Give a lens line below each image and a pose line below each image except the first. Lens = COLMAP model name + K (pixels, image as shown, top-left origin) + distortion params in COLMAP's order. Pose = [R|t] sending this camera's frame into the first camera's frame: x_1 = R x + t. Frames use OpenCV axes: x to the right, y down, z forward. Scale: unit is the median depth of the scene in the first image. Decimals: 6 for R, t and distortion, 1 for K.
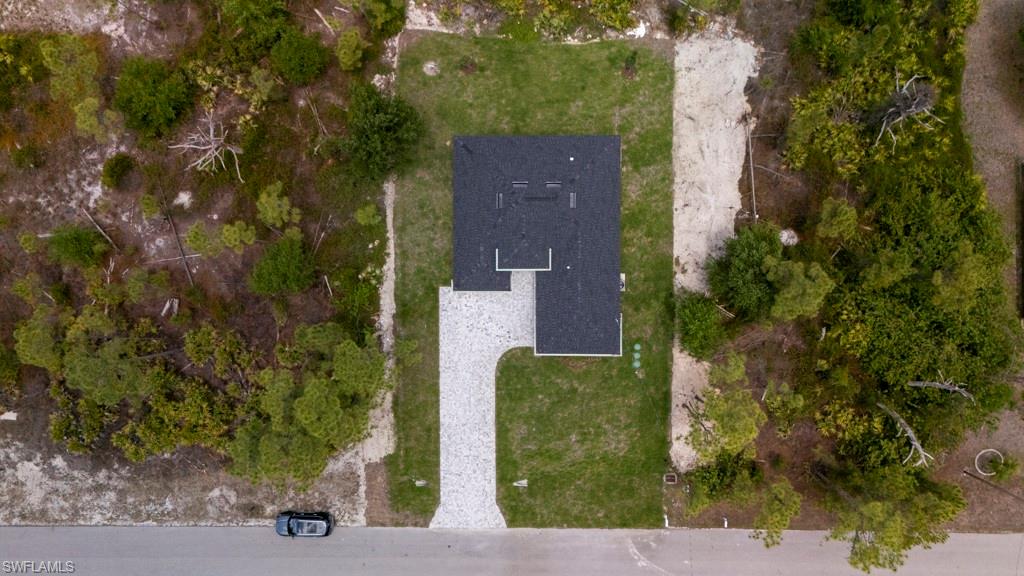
lens RADIAL K [[770.9, 0, 512.0], [0, 770.9, 288.0], [0, 0, 1]] dist [0.084840, -0.105259]
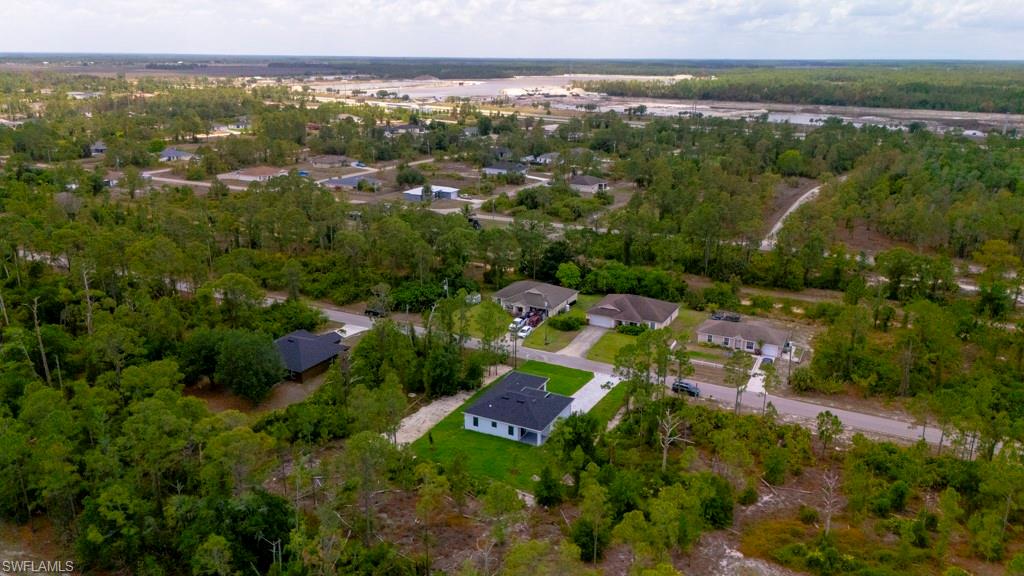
lens RADIAL K [[770.9, 0, 512.0], [0, 770.9, 288.0], [0, 0, 1]] dist [0.084840, -0.105259]
pose [[-0.891476, -0.118495, 0.437299, -0.722295], [0.453066, -0.236490, 0.859537, -1.605980], [0.001566, 0.964381, 0.264511, 0.199495]]
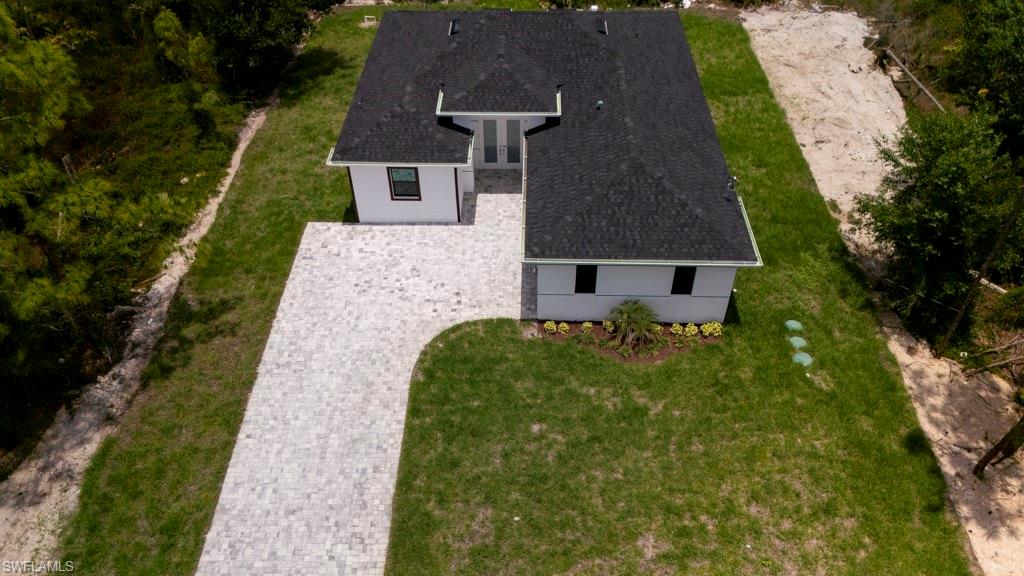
lens RADIAL K [[770.9, 0, 512.0], [0, 770.9, 288.0], [0, 0, 1]] dist [0.084840, -0.105259]
pose [[0.999692, 0.022239, -0.011030, 0.027906], [-0.023208, 0.679561, -0.733252, 0.343953], [-0.008812, 0.733282, 0.679867, 0.721483]]
